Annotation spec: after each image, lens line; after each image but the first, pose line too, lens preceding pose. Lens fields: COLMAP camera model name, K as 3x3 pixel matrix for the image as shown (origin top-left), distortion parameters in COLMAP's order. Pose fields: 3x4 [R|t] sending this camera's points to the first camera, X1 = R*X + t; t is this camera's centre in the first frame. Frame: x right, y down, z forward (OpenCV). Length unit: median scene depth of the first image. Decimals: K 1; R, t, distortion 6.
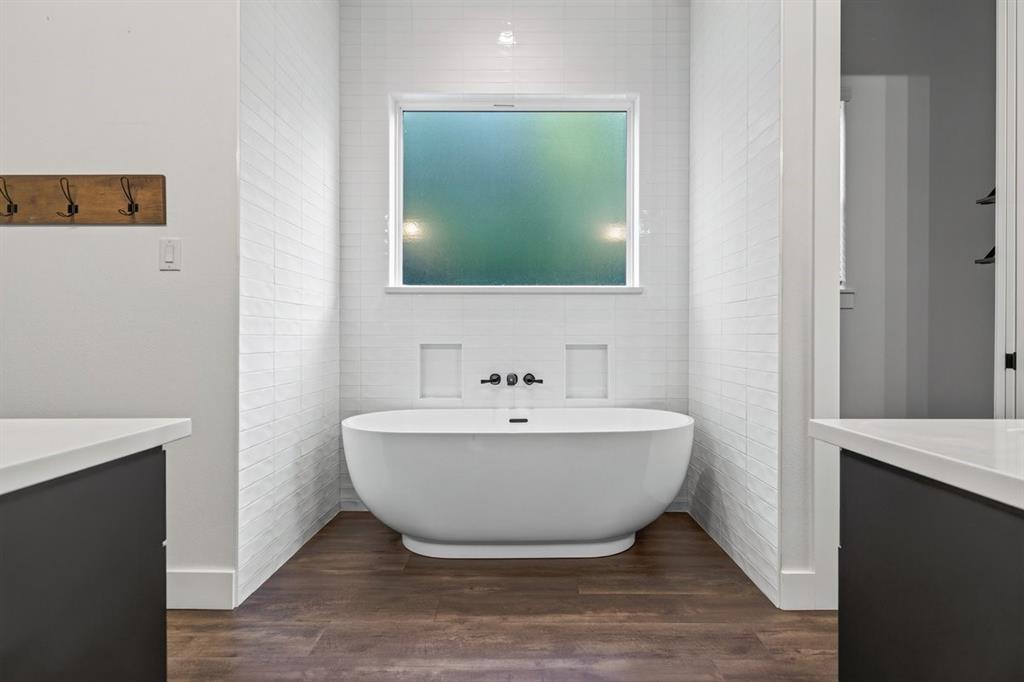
lens RADIAL K [[457.9, 0, 514.7], [0, 457.9, 338.1], [0, 0, 1]] dist [0.000210, -0.000106]
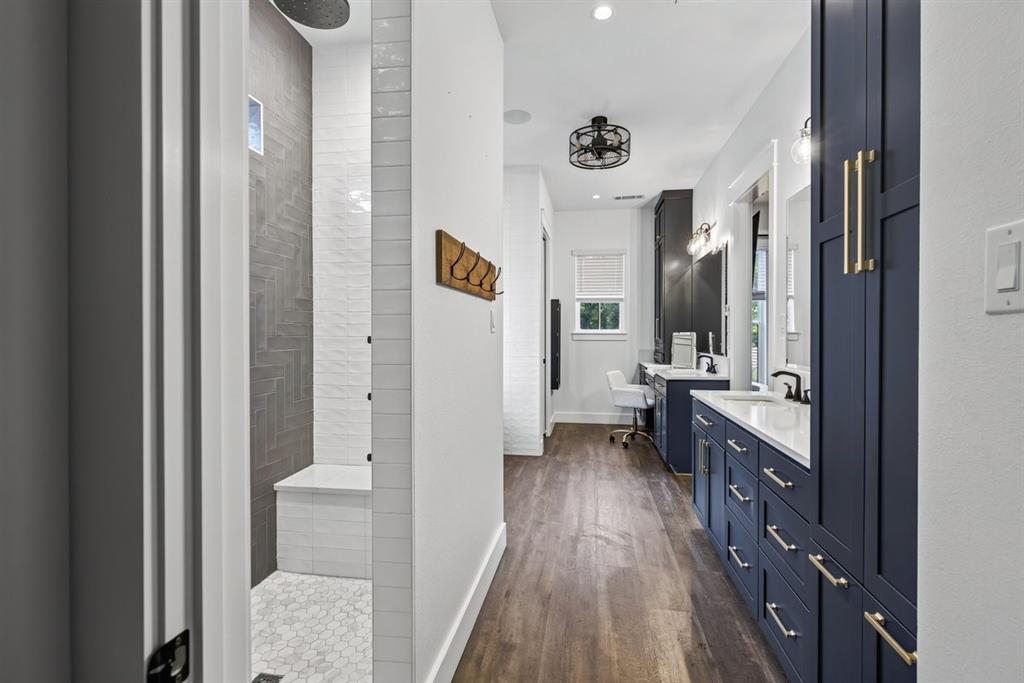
lens RADIAL K [[457.9, 0, 514.7], [0, 457.9, 338.6], [0, 0, 1]] dist [0.000210, -0.000106]
pose [[0.193581, -0.005030, 0.981071, -2.199637], [0.002236, 0.999987, 0.004686, -0.068693], [-0.981082, 0.001287, 0.193590, 0.765829]]
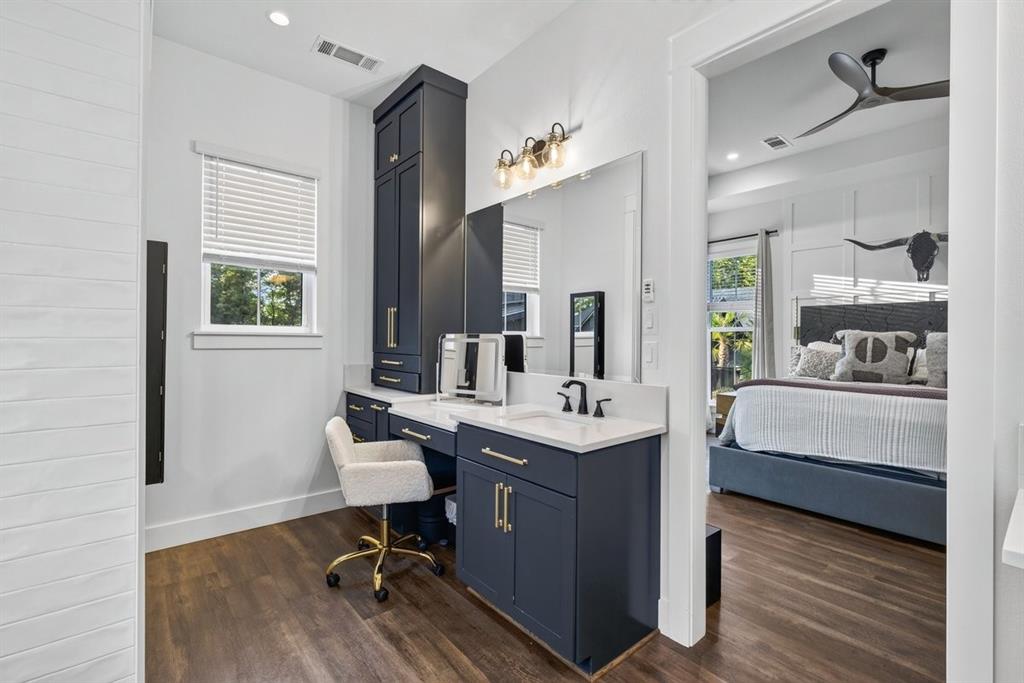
lens RADIAL K [[457.9, 0, 514.7], [0, 457.9, 338.6], [0, 0, 1]] dist [0.000210, -0.000106]
pose [[-0.615695, -0.001148, 0.787984, -1.273508], [-0.005545, 0.999980, -0.002876, -0.071955], [-0.787965, -0.006140, -0.615689, 0.952413]]
